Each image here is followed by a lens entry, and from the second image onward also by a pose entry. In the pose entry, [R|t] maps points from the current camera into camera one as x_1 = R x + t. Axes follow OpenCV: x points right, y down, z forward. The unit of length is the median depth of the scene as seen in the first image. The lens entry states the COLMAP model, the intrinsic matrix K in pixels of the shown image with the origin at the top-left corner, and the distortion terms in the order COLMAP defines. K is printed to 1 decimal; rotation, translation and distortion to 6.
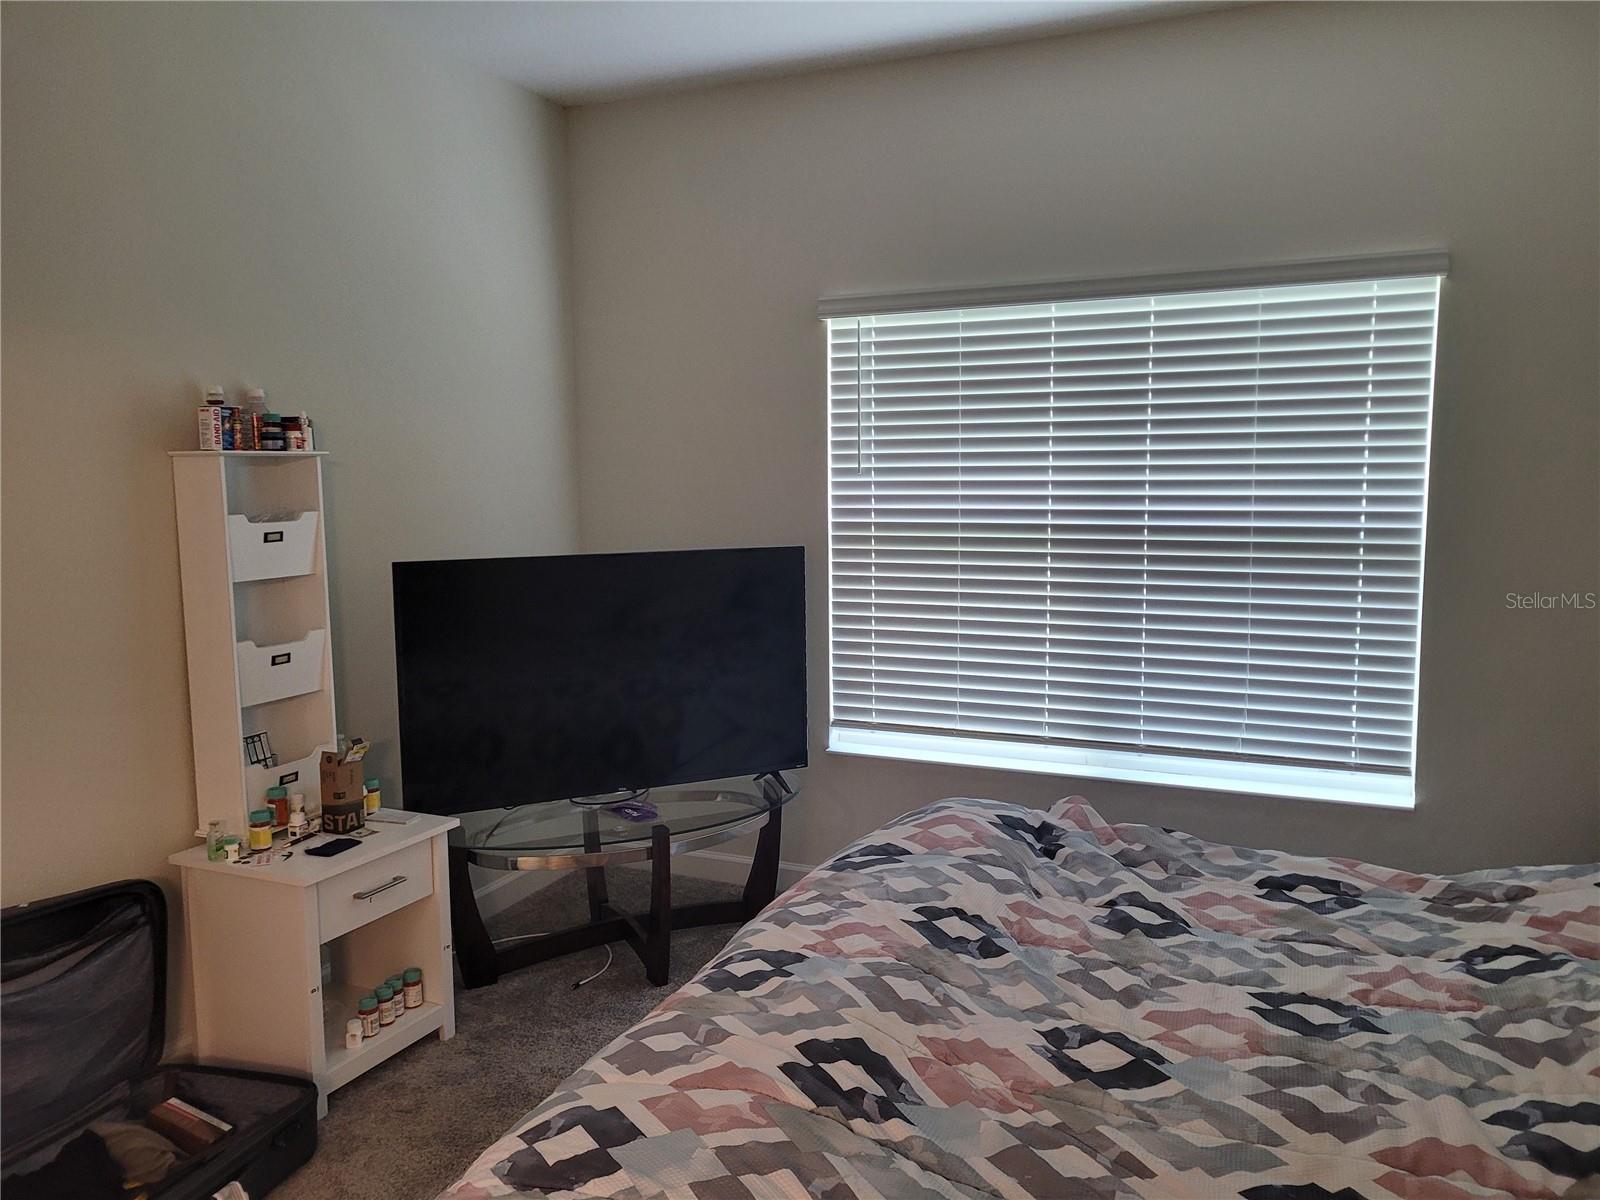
lens RADIAL K [[1202.0, 0, 800.0], [0, 1202.0, 600.0], [0, 0, 1]] dist [0.046837, -0.004192]
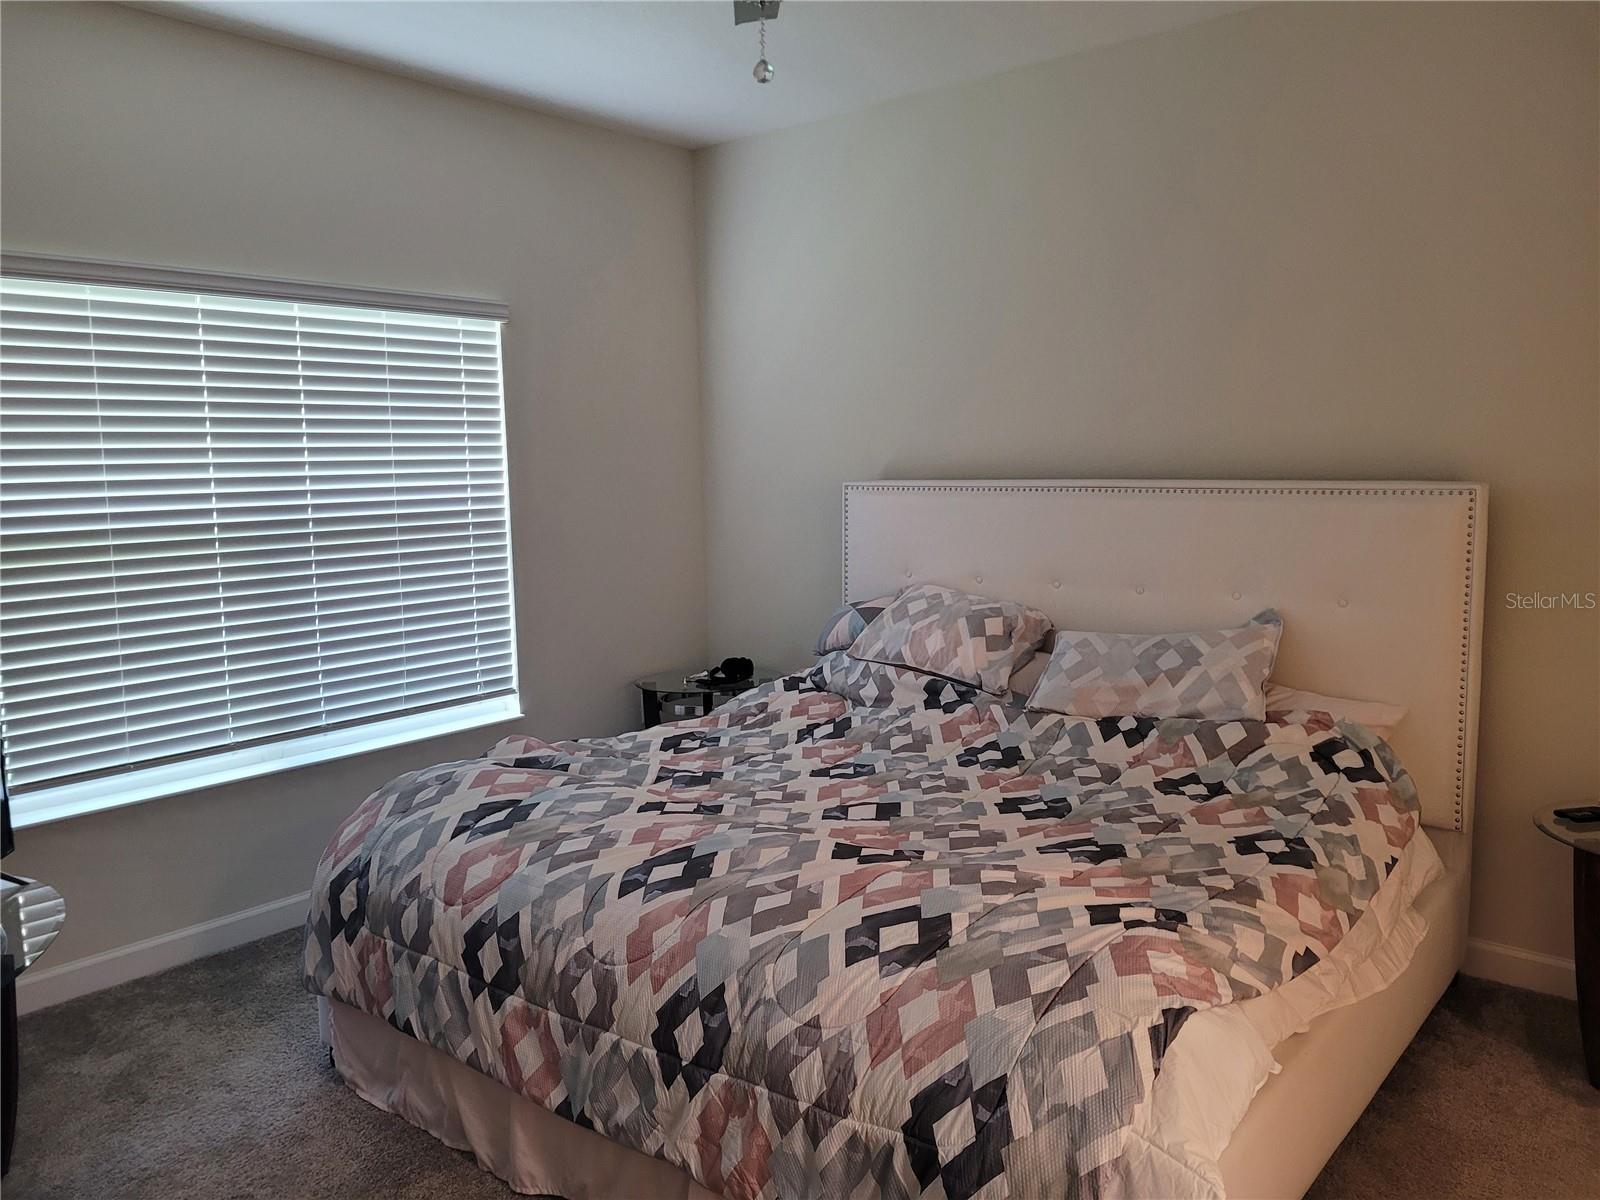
lens RADIAL K [[1243.7, 0, 800.0], [0, 1243.7, 600.0], [0, 0, 1]] dist [0.048914, -0.003774]
pose [[0.269215, -0.111093, 0.956651, -0.831381], [0.124736, 0.988980, 0.079745, -0.031282], [-0.954968, 0.097861, 0.280106, 0.360246]]
